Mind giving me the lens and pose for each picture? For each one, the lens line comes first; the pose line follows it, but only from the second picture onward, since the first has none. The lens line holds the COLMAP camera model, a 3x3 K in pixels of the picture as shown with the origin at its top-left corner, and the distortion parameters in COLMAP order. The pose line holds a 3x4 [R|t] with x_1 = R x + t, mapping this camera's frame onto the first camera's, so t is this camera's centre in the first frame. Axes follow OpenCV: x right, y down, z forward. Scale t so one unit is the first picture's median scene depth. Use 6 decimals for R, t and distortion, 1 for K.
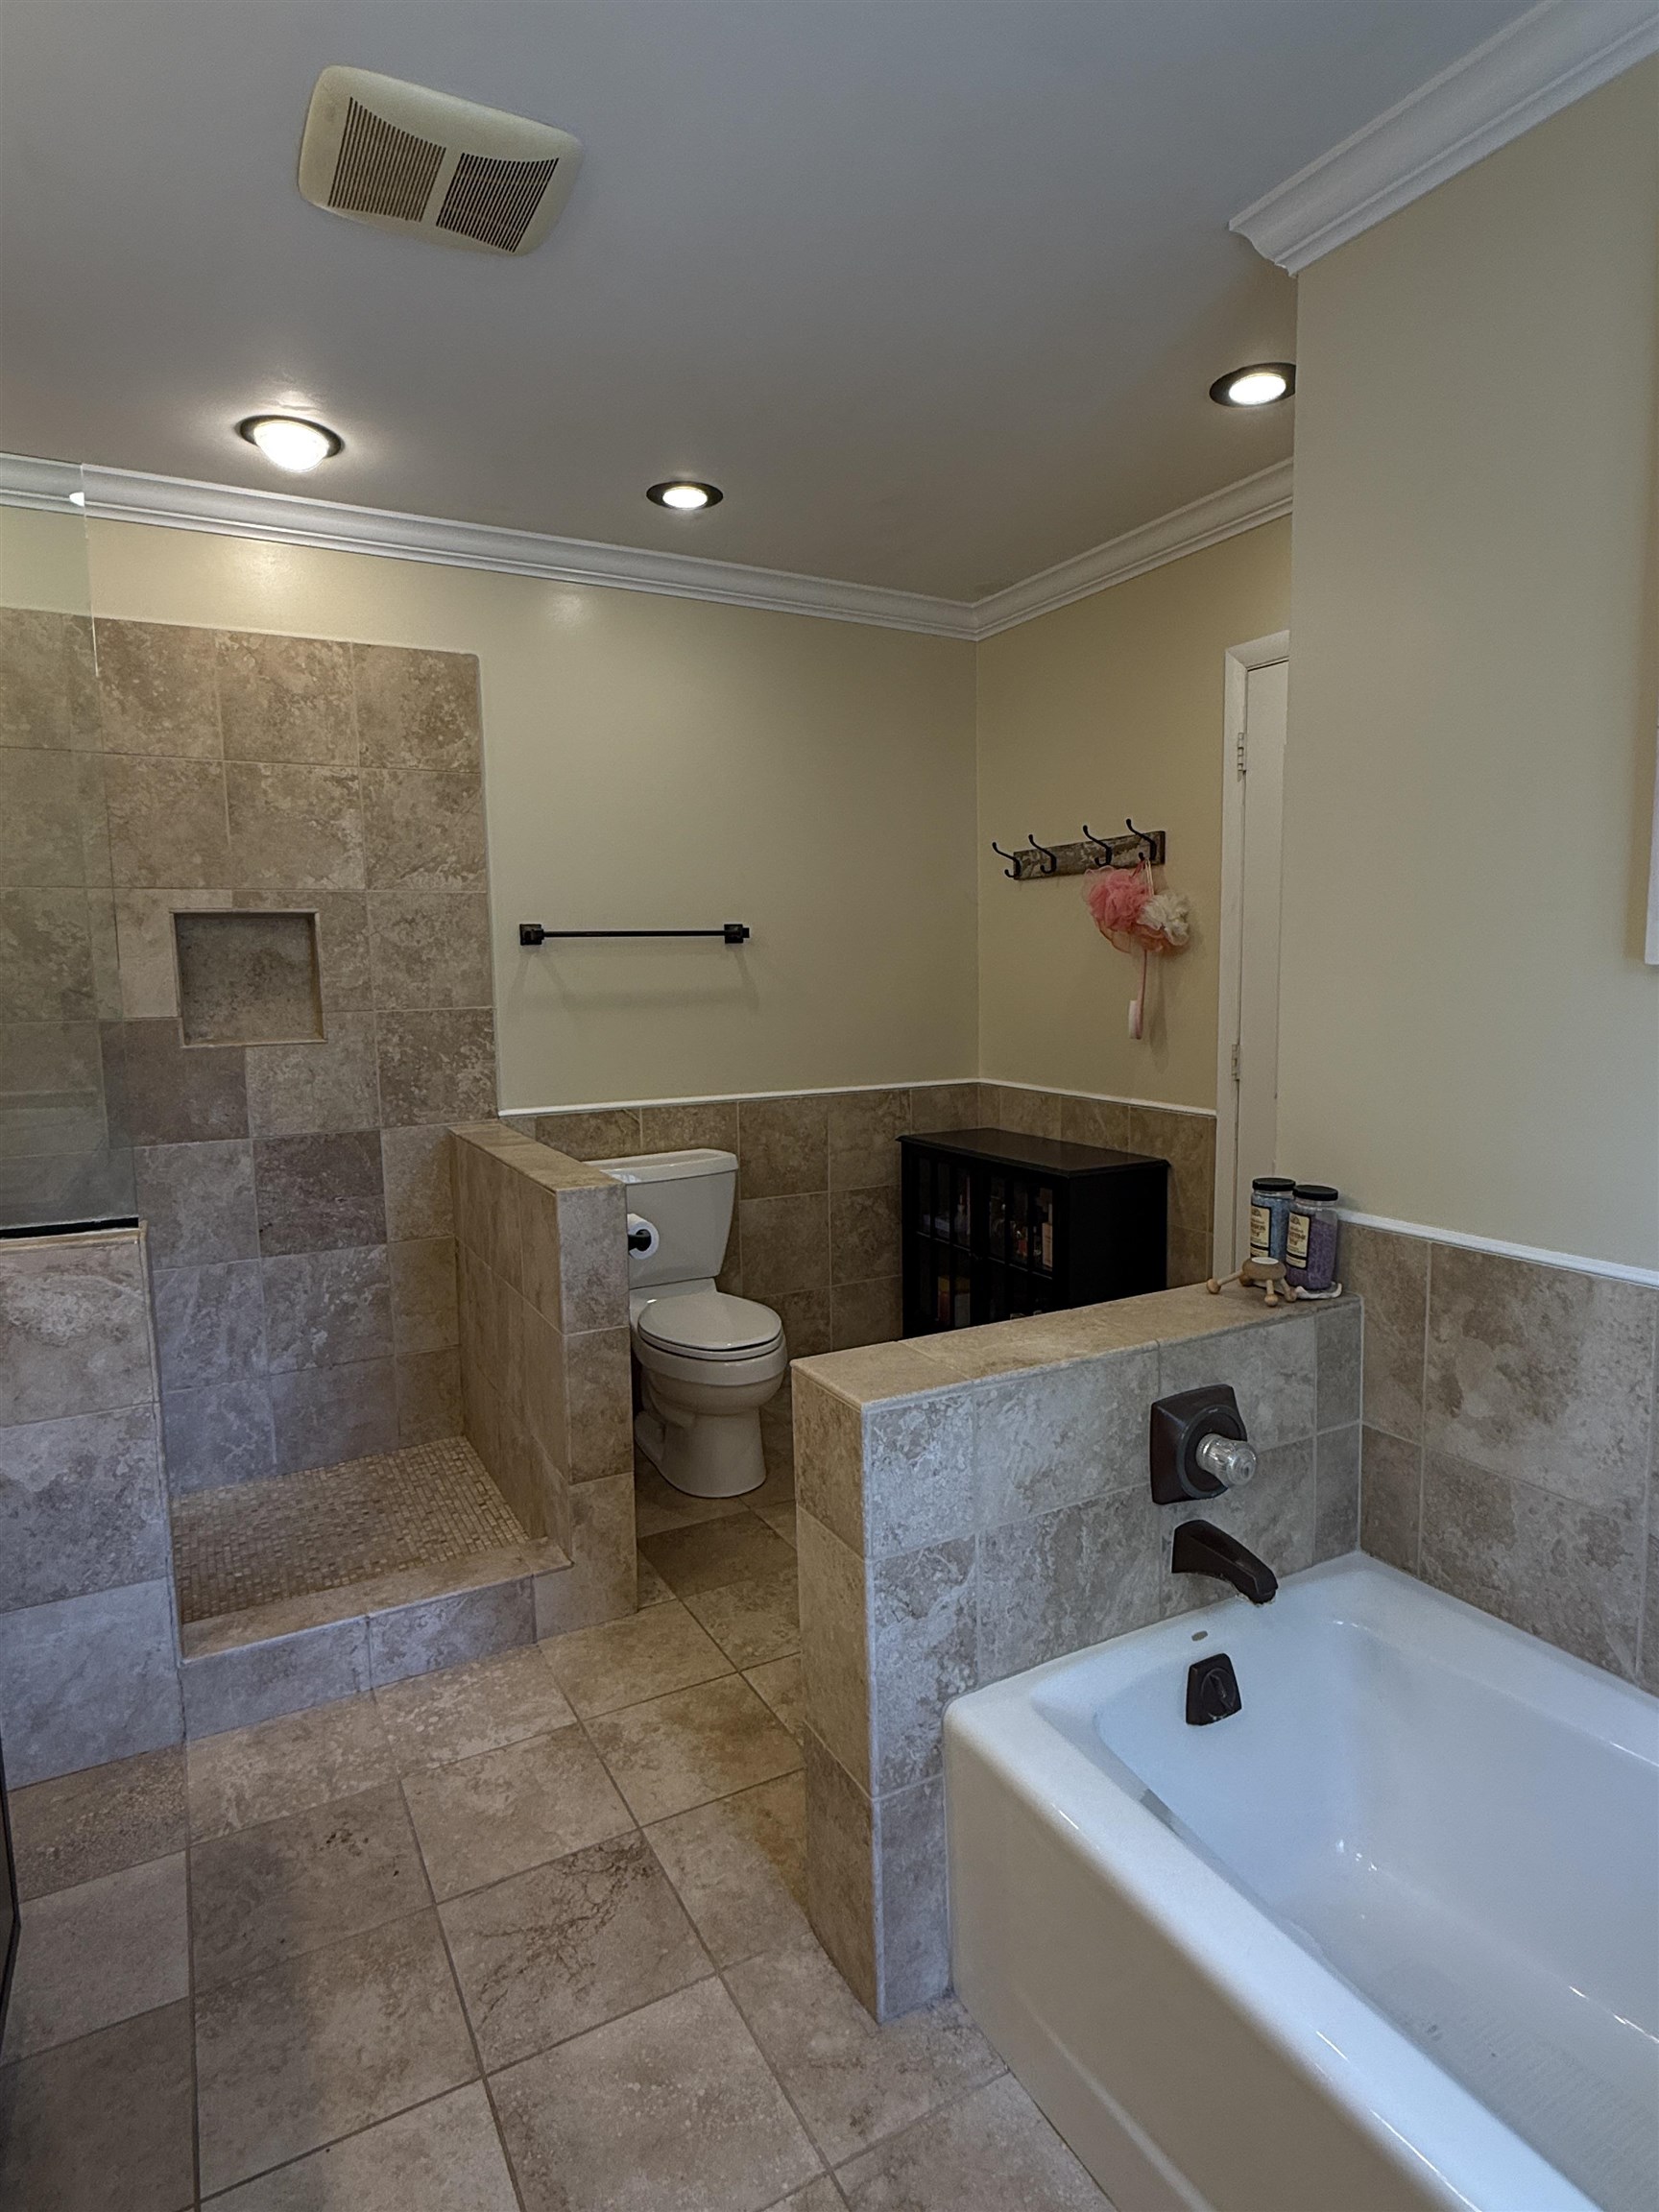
lens RADIAL K [[1226.9, 0, 833.8], [0, 1226.9, 1102.2], [0, 0, 1]] dist [0.000927, 0.000314]
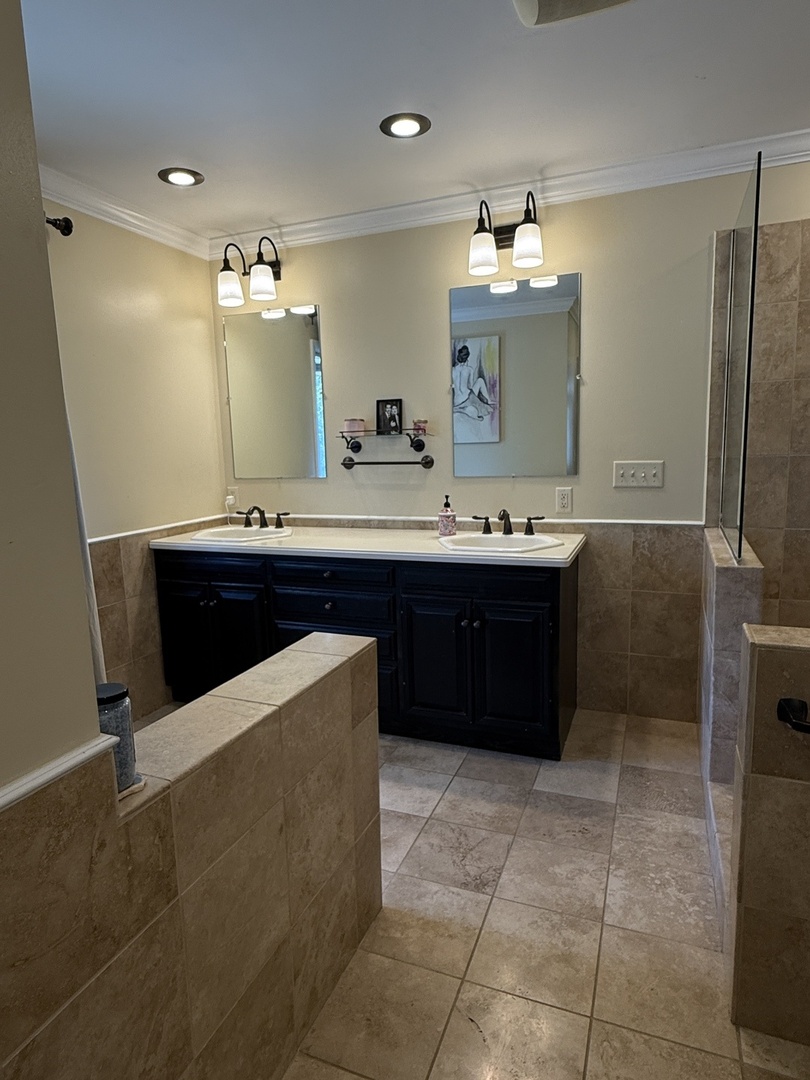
lens RADIAL K [[636.3, 0, 406.0], [0, 636.3, 539.8], [0, 0, 1]] dist [0.003074, -0.000699]
pose [[-0.767321, 0.142420, -0.625248, 0.500000], [-0.029673, 0.966095, 0.256475, -0.198323], [0.640577, 0.215351, -0.737079, 1.572366]]
